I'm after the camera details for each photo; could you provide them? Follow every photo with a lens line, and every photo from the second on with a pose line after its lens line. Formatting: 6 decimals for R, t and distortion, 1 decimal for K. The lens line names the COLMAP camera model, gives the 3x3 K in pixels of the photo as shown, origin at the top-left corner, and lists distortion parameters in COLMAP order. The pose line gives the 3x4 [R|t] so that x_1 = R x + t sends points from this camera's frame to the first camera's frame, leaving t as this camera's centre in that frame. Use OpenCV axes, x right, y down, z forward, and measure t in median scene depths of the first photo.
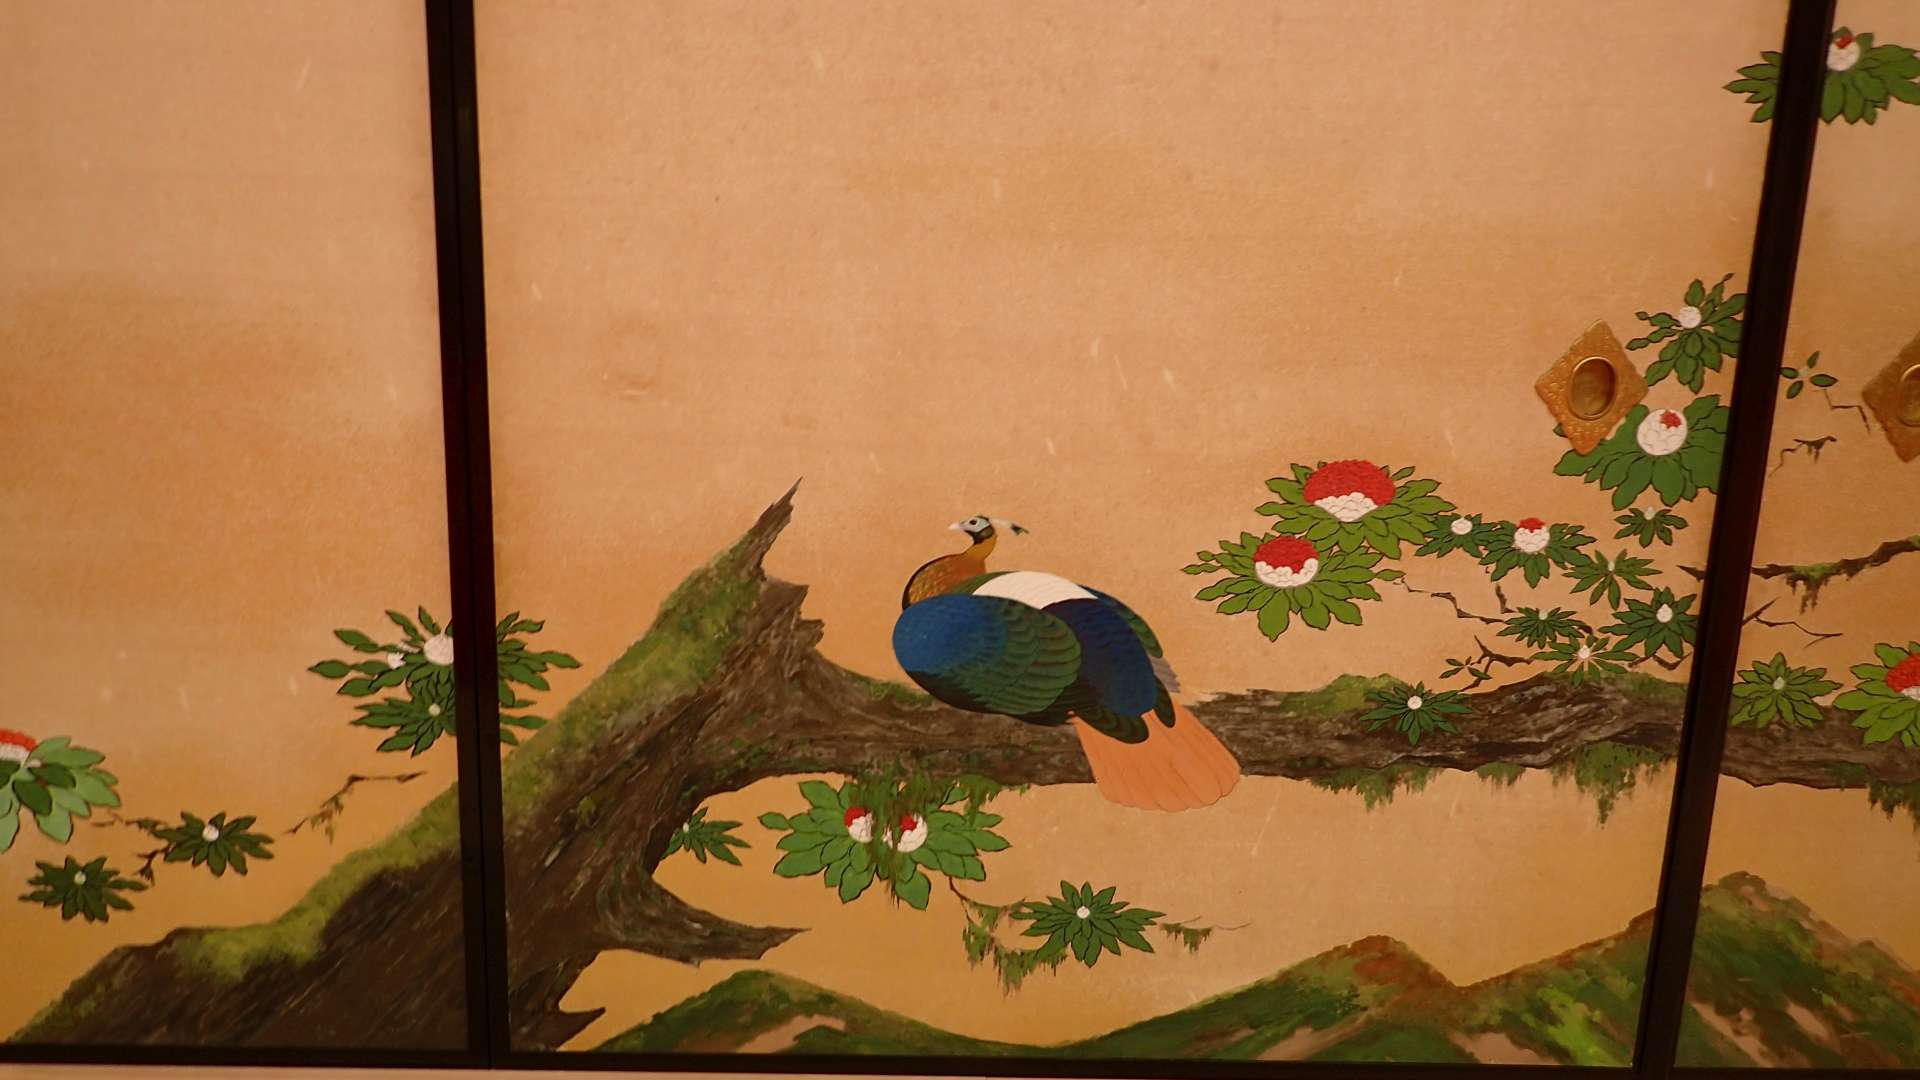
lens RADIAL K [[1383.2, 0, 963.4], [0, 1383.2, 545.0], [0, 0, 1]] dist [0.008109, 0.006898]
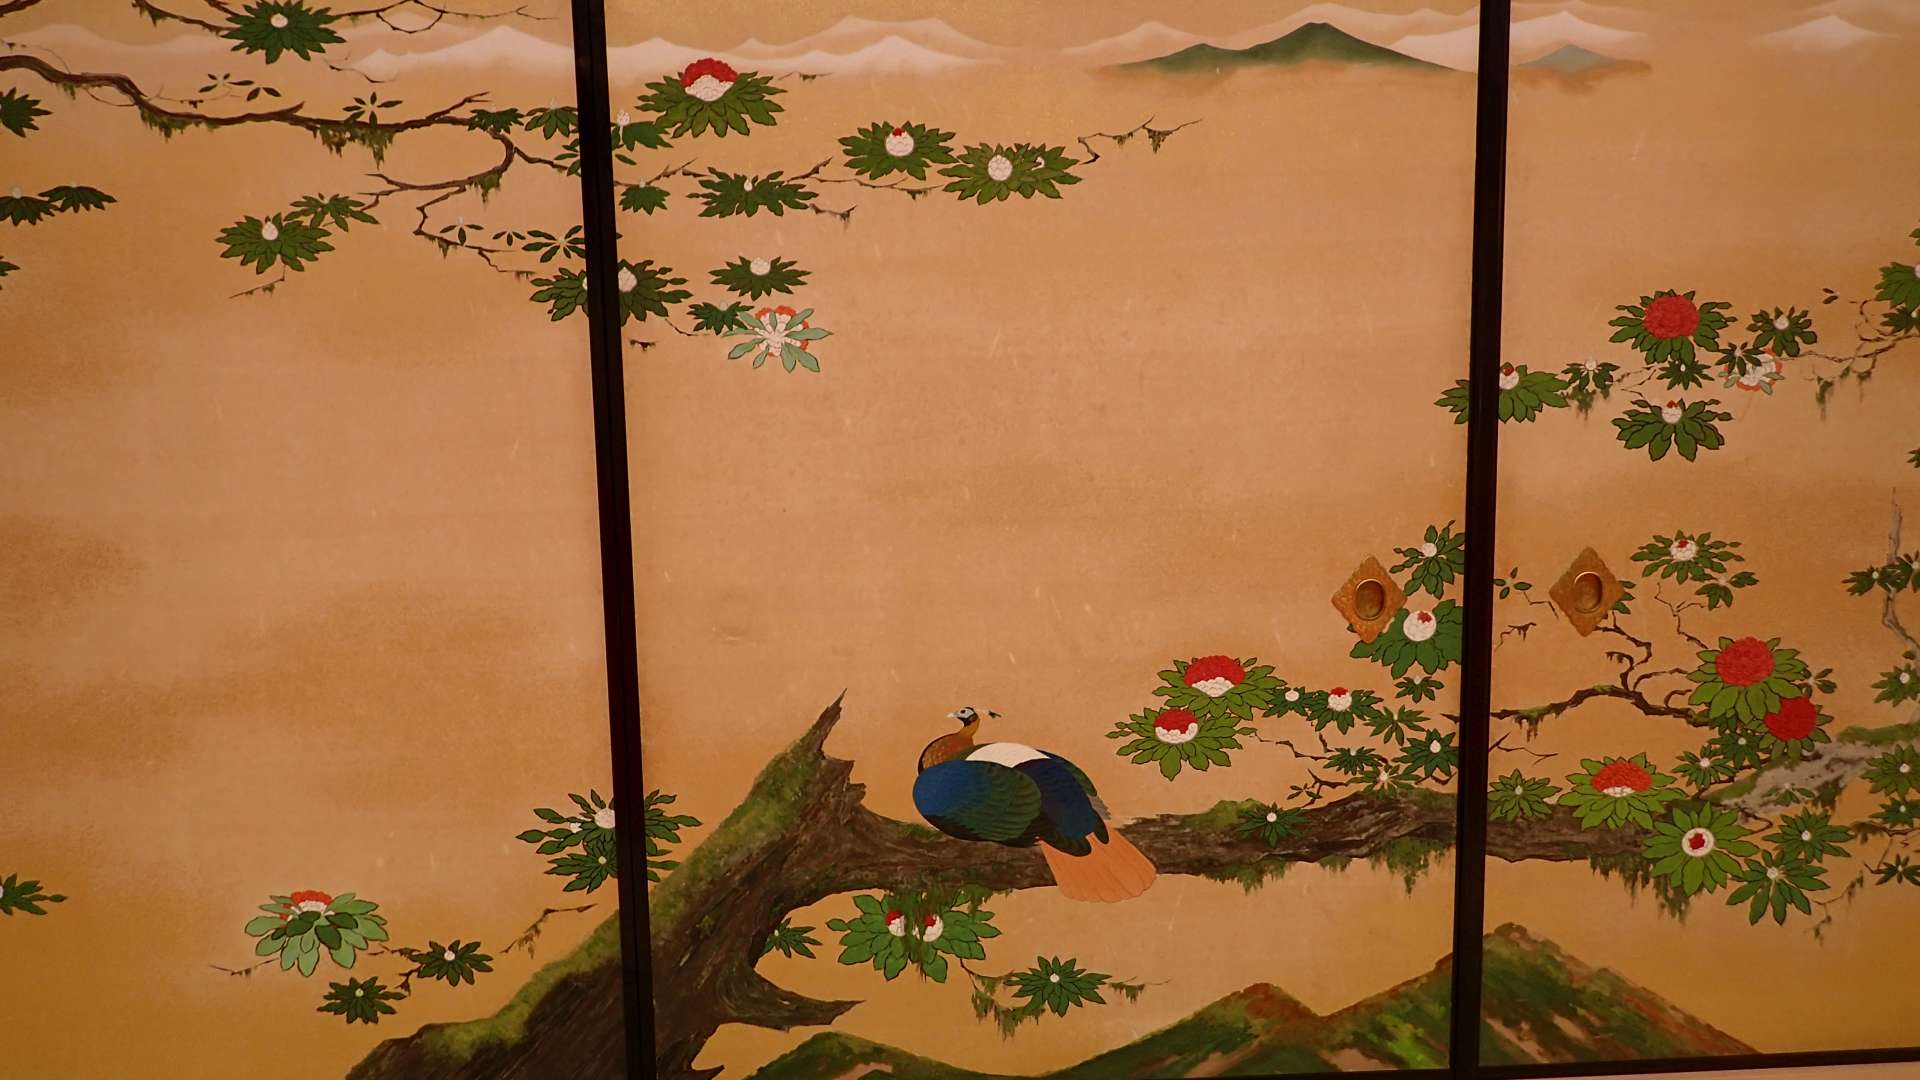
lens RADIAL K [[1383.2, 0, 956.3], [0, 1383.2, 539.6], [0, 0, 1]] dist [0.008109, 0.006898]
pose [[0.998335, -0.057543, -0.004014, 0.016374], [0.055260, 0.974040, -0.219529, 0.130829], [0.016542, 0.218942, 0.975598, -0.494789]]
